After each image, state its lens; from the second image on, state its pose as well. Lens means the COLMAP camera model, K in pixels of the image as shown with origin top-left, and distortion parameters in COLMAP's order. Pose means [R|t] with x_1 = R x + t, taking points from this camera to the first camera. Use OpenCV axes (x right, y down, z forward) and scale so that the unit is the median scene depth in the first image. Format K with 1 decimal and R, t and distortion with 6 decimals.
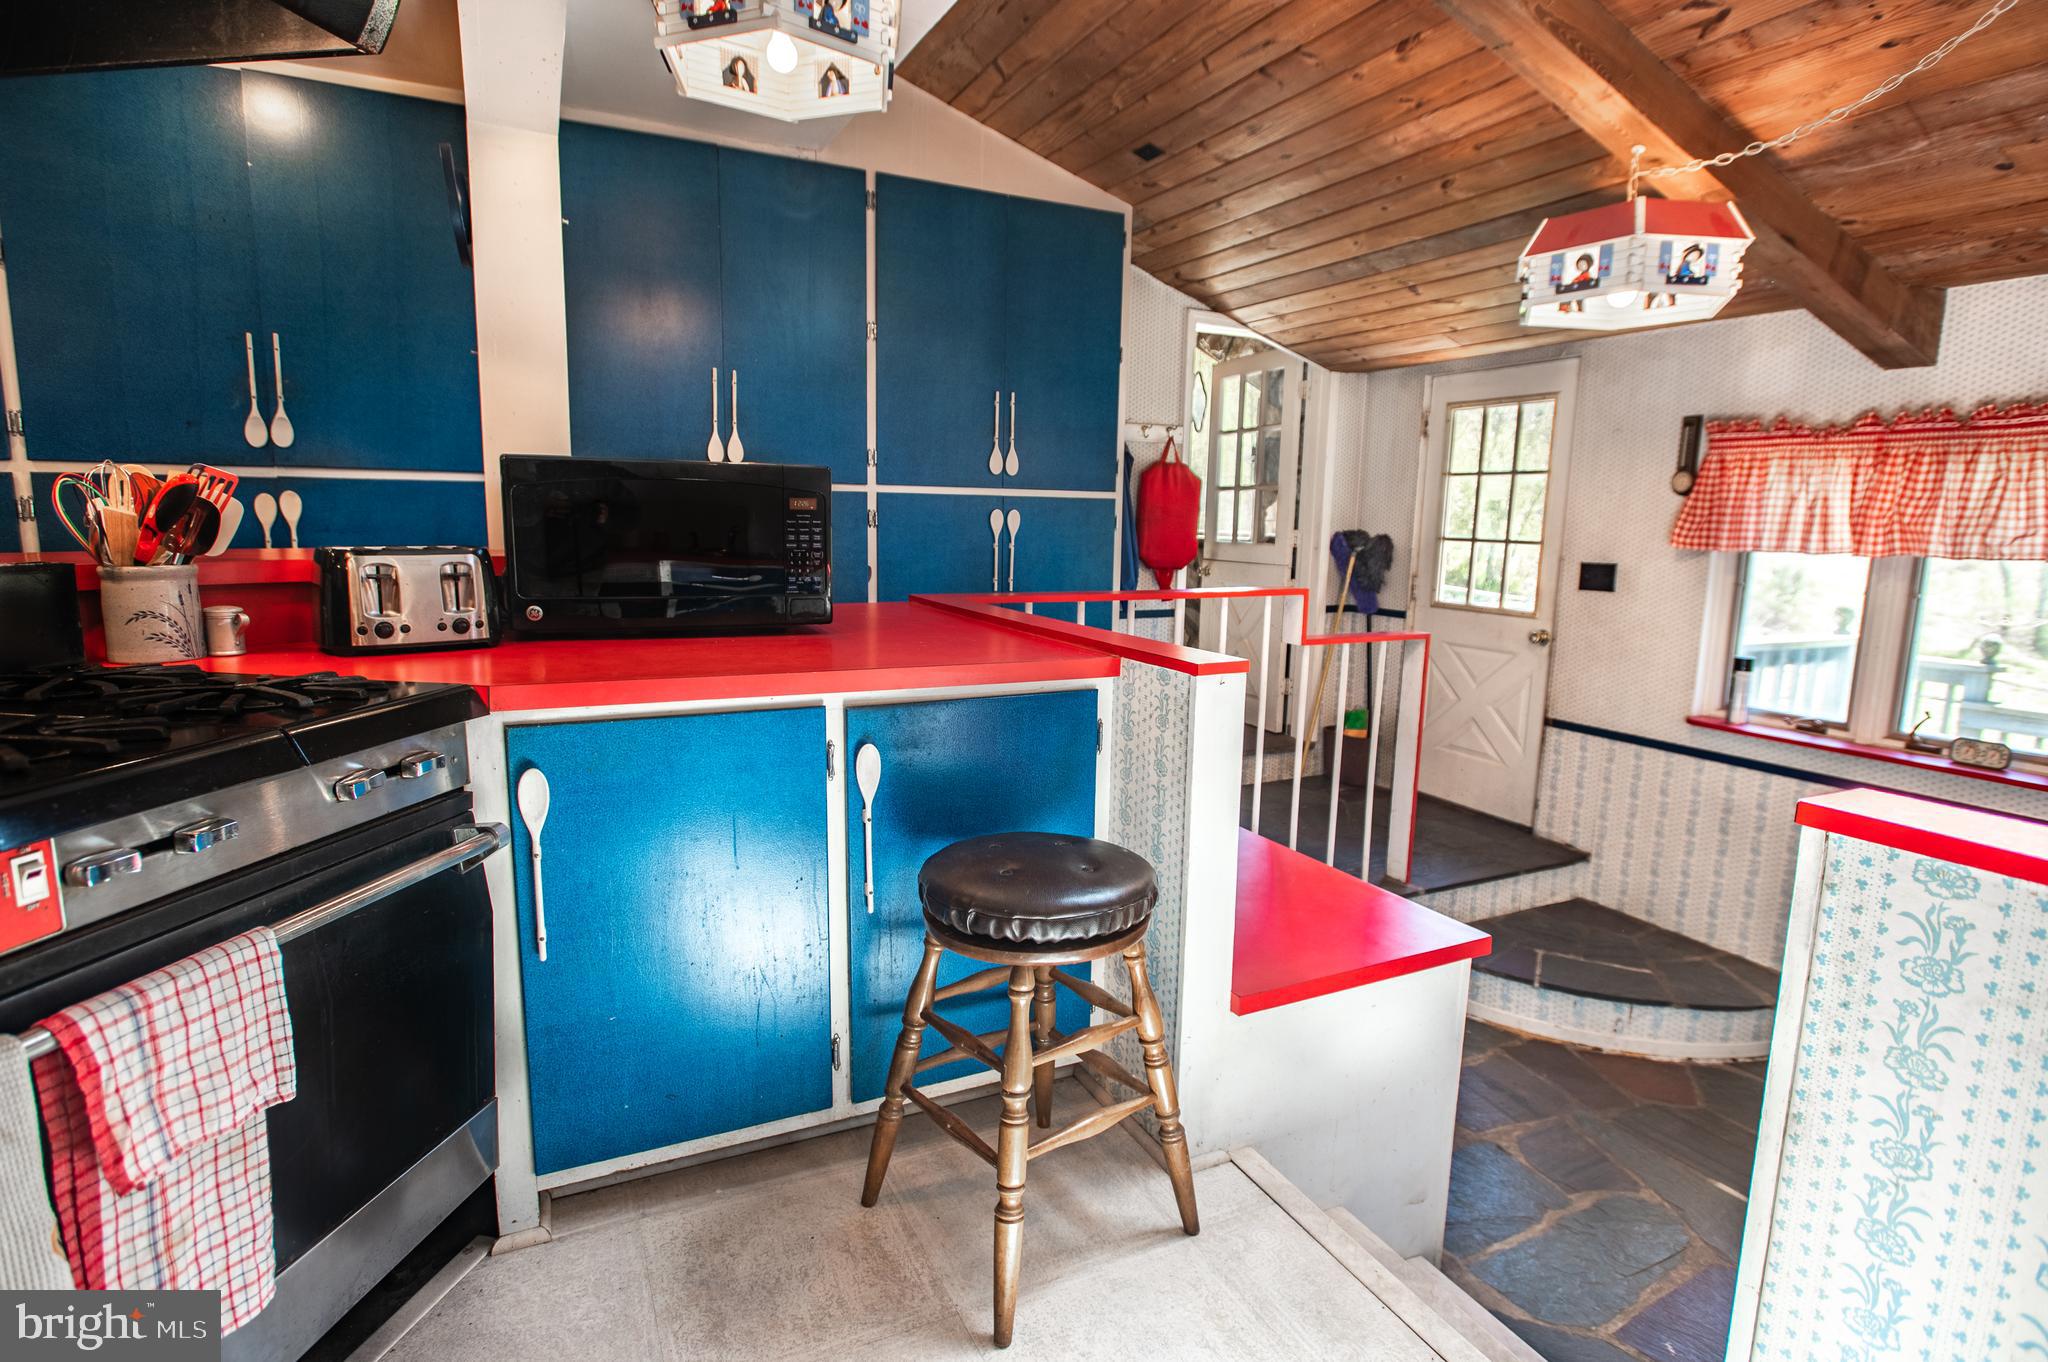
lens RADIAL K [[1022.6, 0, 1019.4], [0, 1022.6, 676.5], [0, 0, 1]] dist [-0.012150, -0.001315]
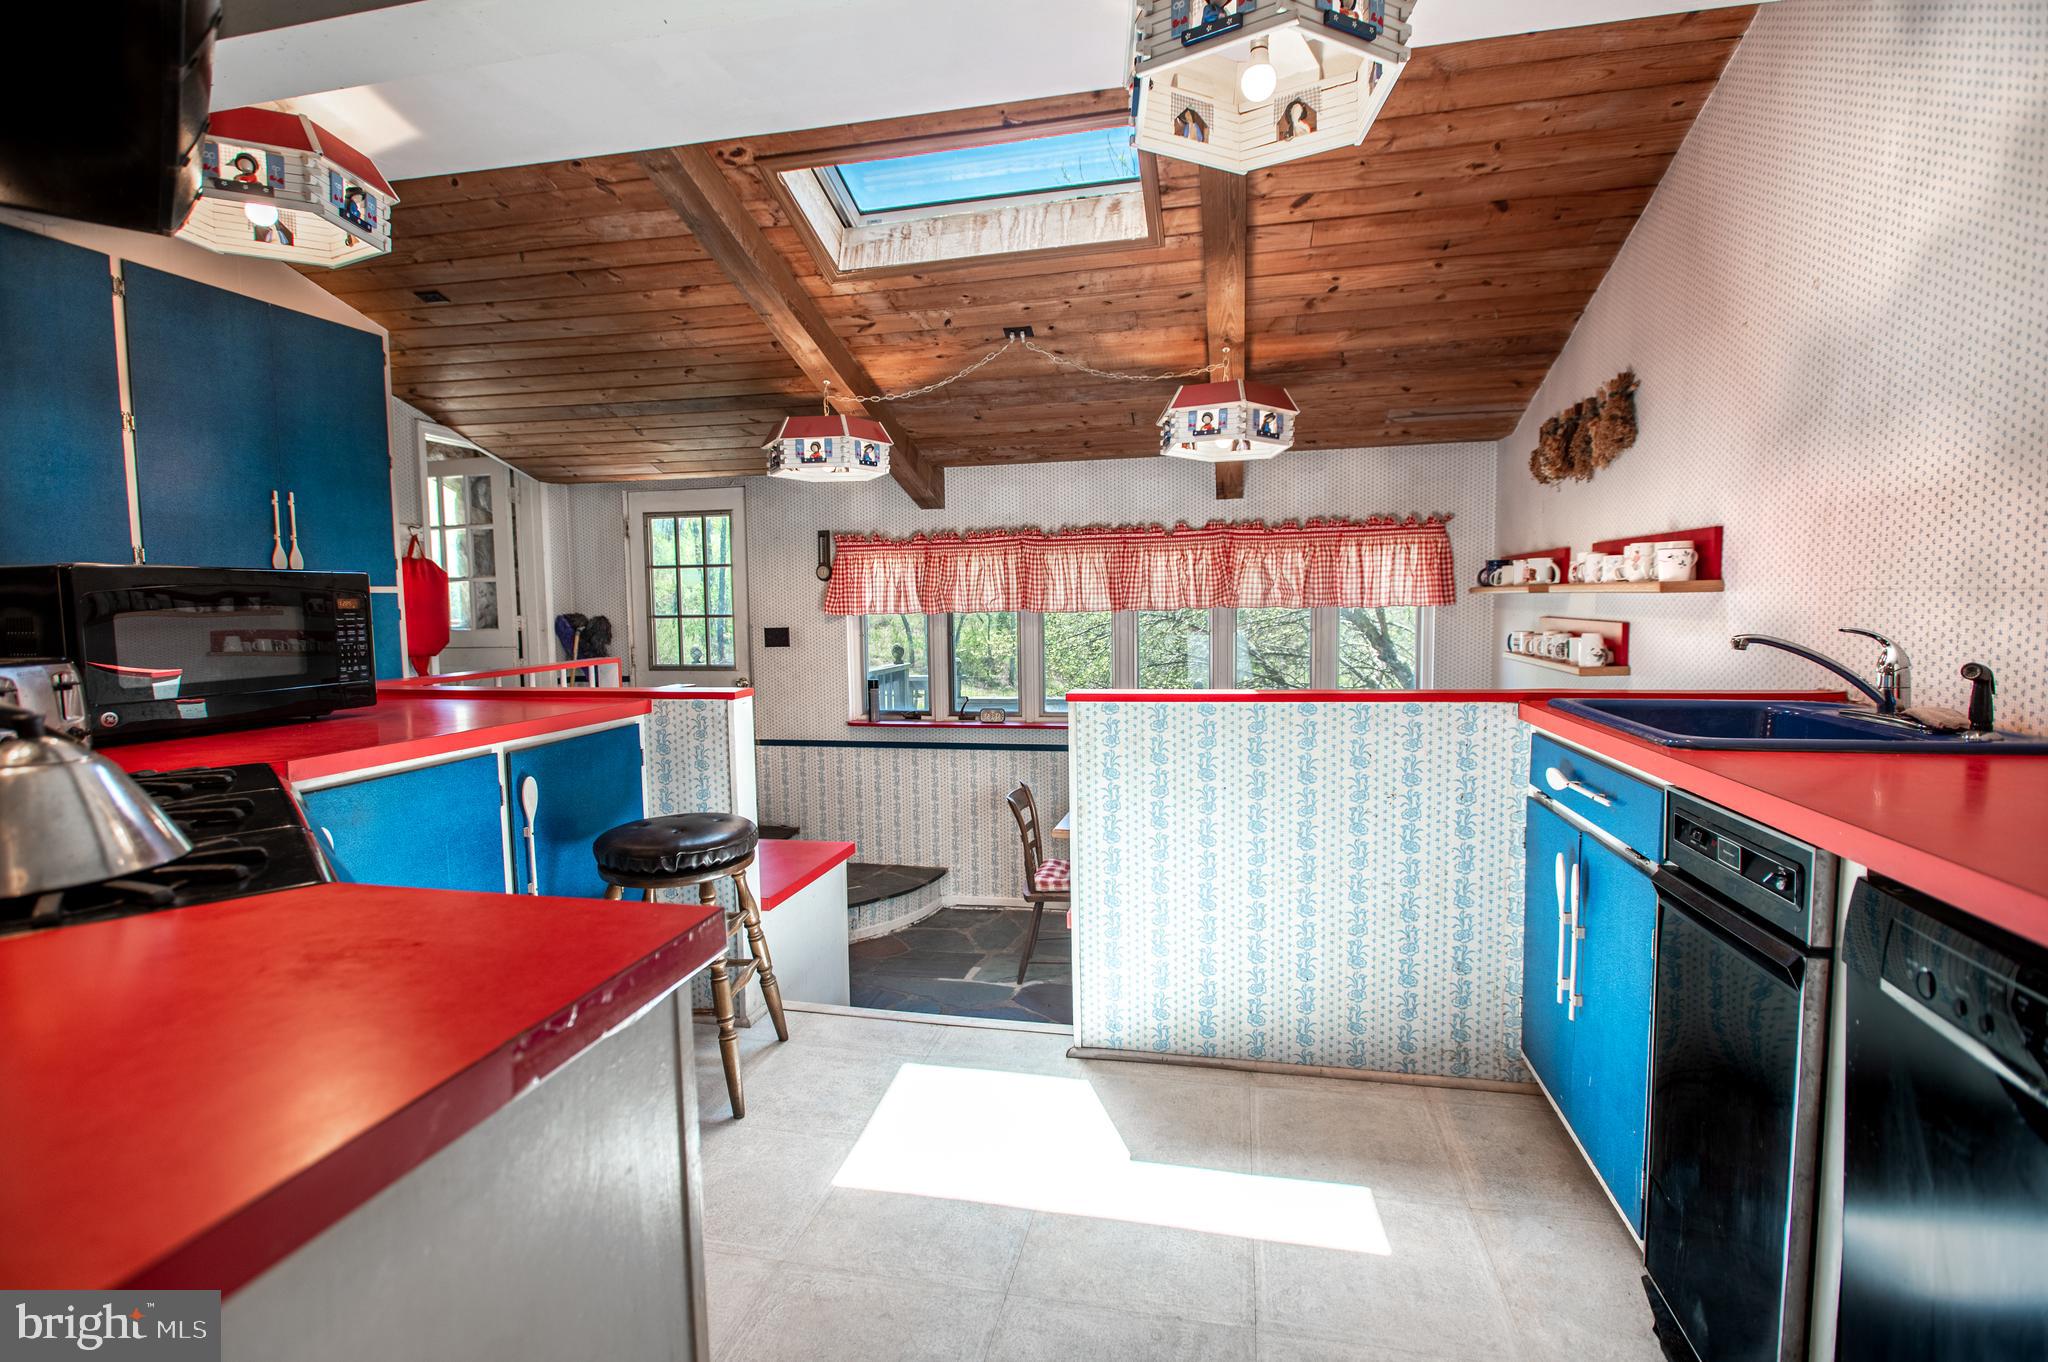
lens RADIAL K [[989.8, 0, 985.8], [0, 989.8, 674.4], [0, 0, 1]] dist [-0.002988, -0.000574]
pose [[0.645277, -0.087409, 0.758931, -0.597389], [0.148037, 0.988909, -0.011971, 0.029982], [-0.749468, 0.120074, 0.651061, -0.258736]]
